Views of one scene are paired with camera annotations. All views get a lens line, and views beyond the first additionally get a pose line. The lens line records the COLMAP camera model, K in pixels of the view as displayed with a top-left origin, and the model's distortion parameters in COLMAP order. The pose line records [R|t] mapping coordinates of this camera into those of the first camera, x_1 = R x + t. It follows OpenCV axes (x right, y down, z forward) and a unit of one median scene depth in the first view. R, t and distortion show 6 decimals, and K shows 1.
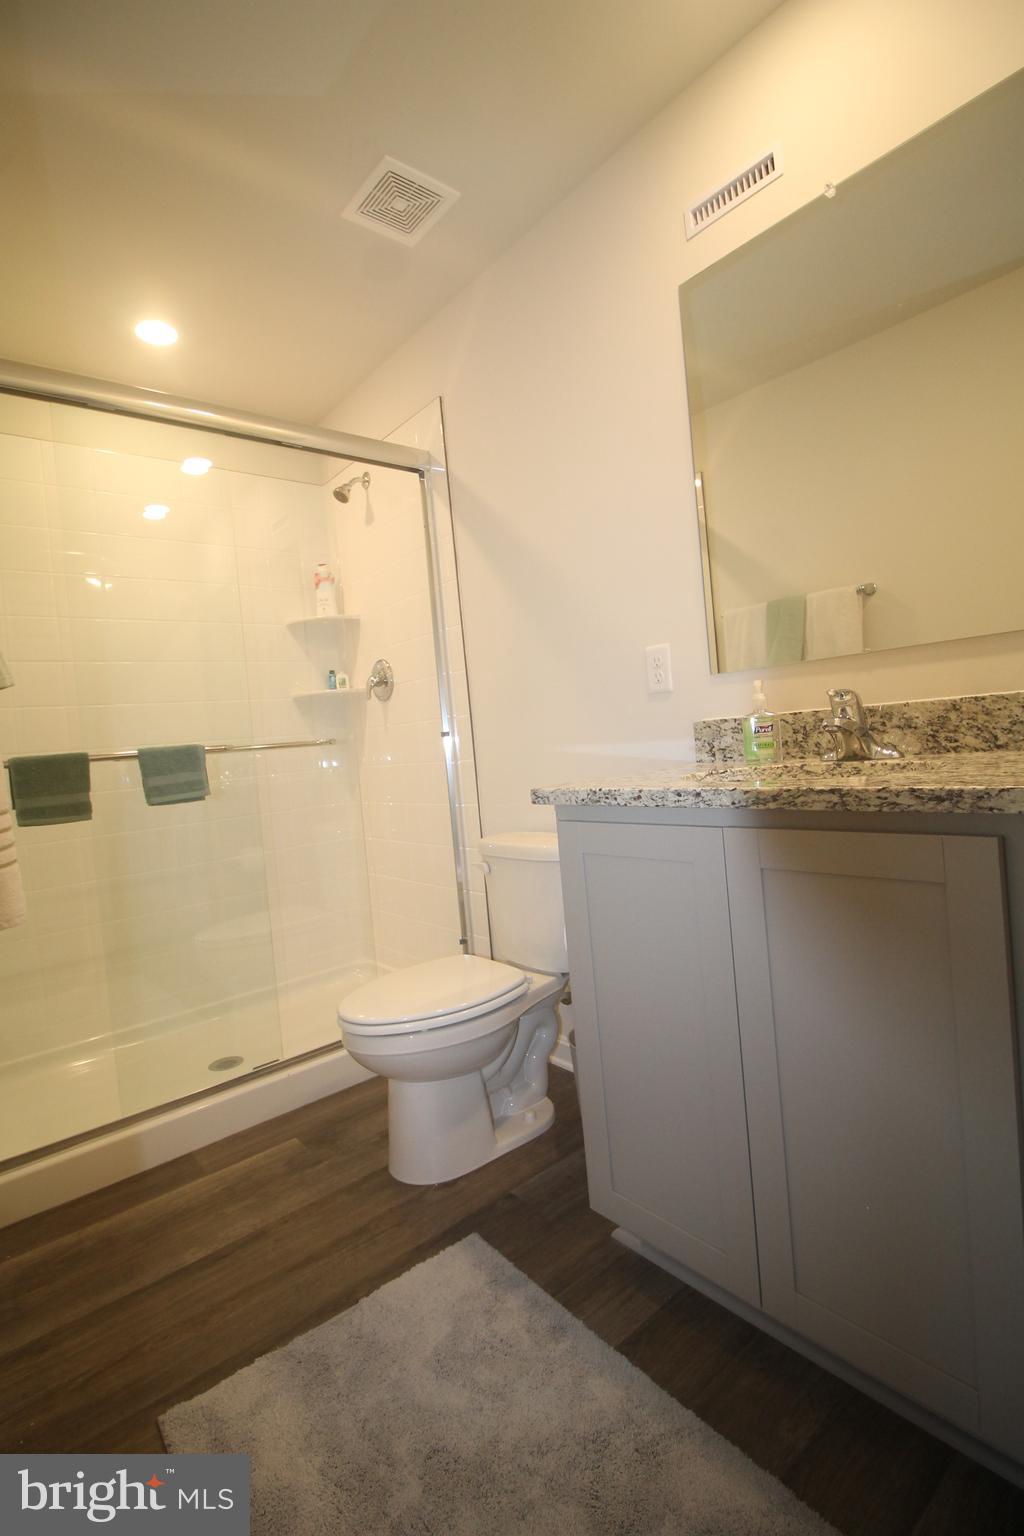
lens RADIAL K [[735.3, 0, 507.7], [0, 735.3, 765.4], [0, 0, 1]] dist [-0.011464, -0.008817]
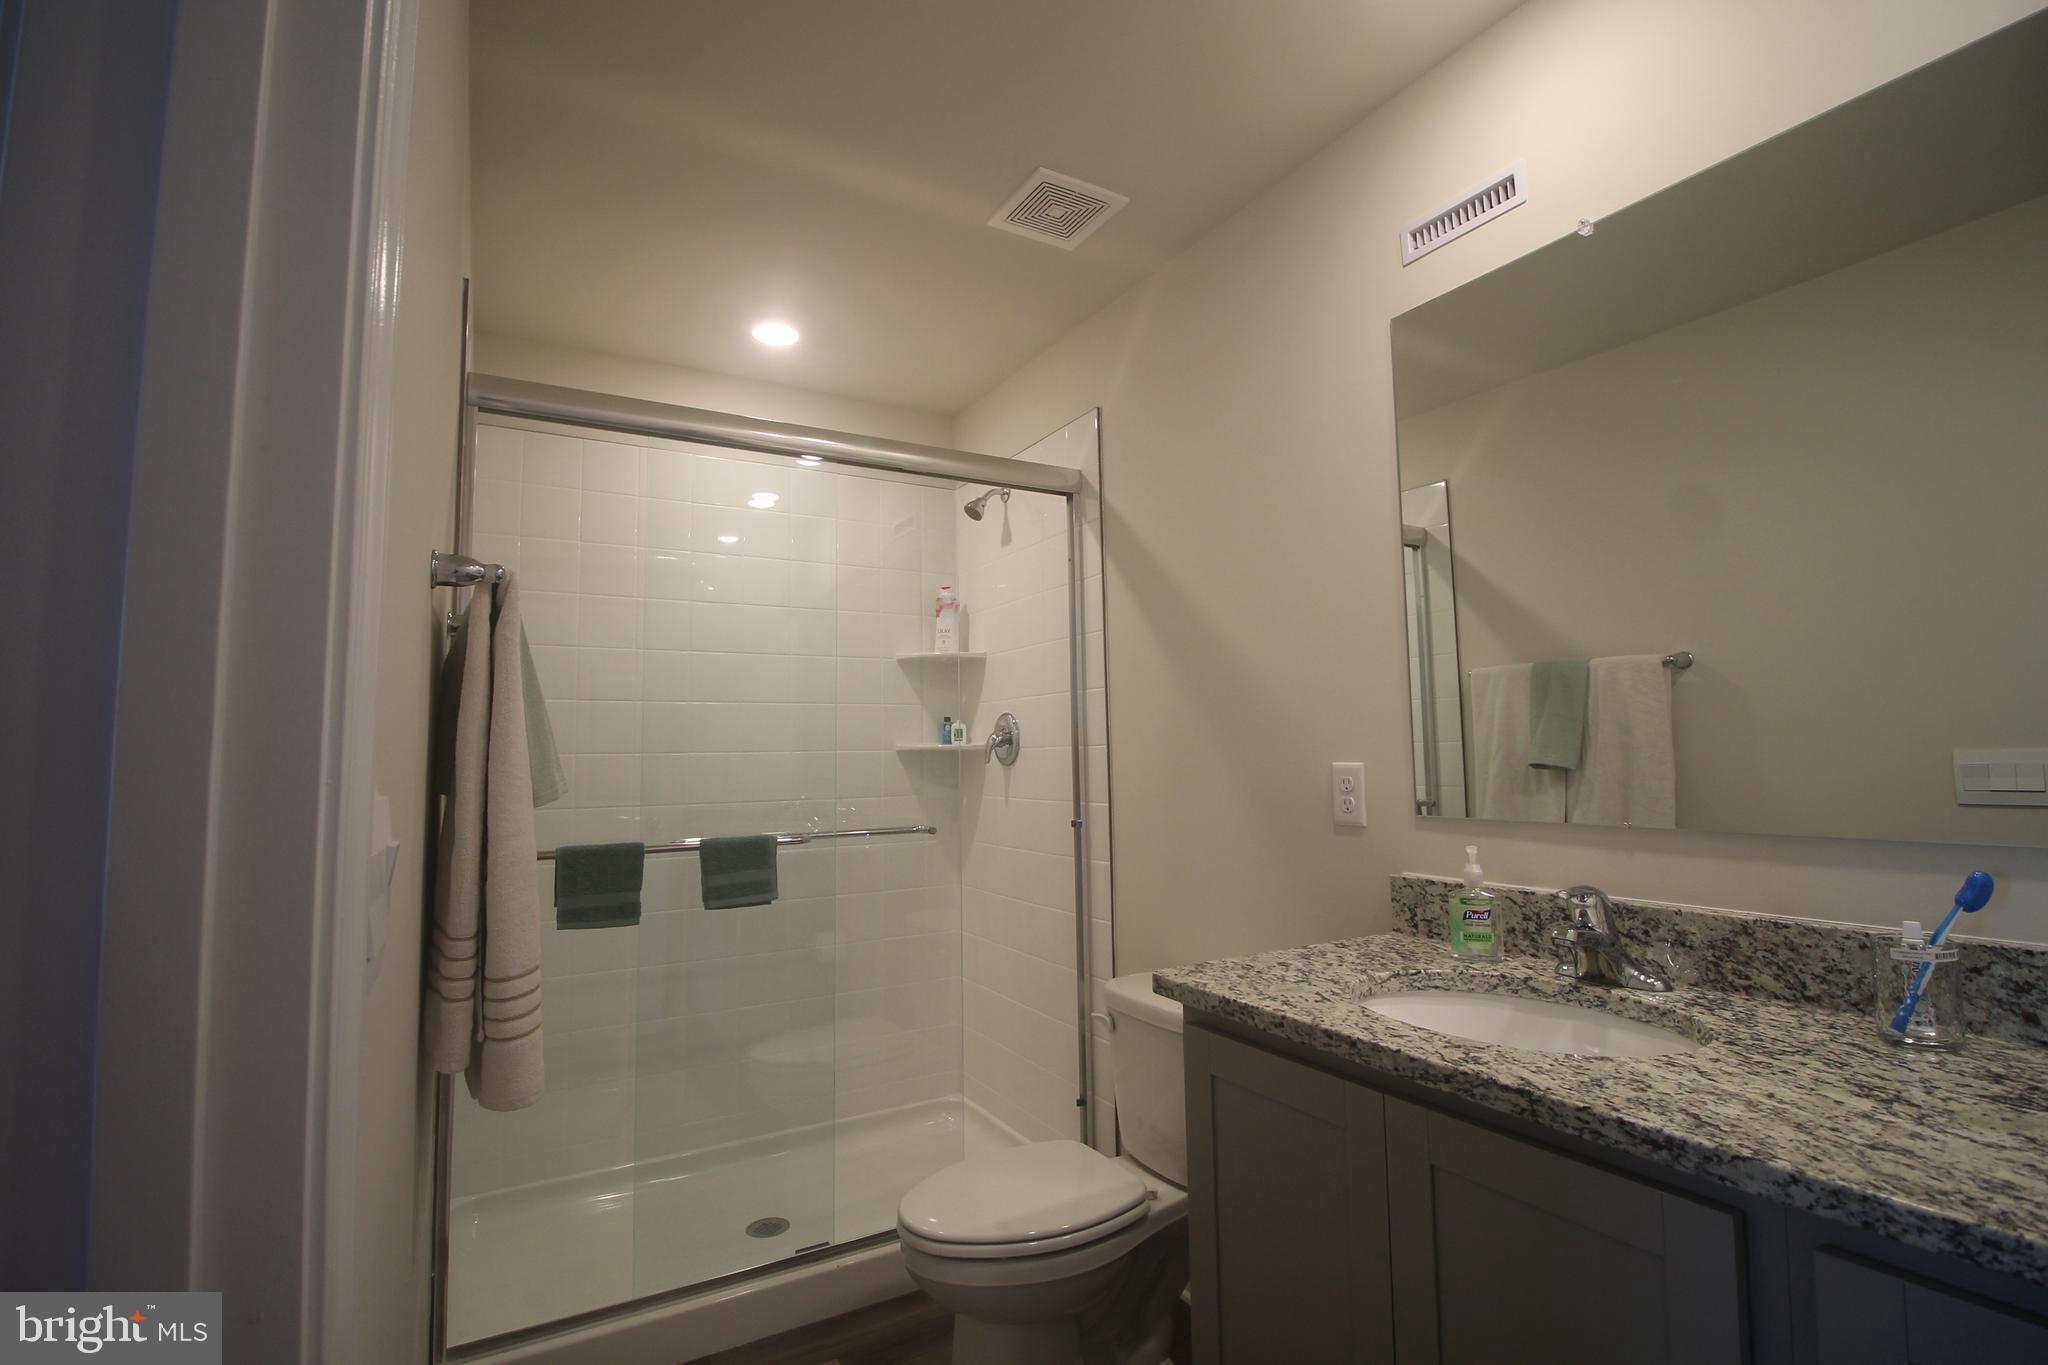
lens RADIAL K [[980.4, 0, 1027.3], [0, 980.4, 675.3], [0, 0, 1]] dist [-0.011464, -0.008817]
pose [[0.983310, 0.056507, -0.172943, 0.047028], [-0.074948, 0.991955, -0.102024, -0.125251], [0.165786, 0.113283, 0.979634, -0.056947]]
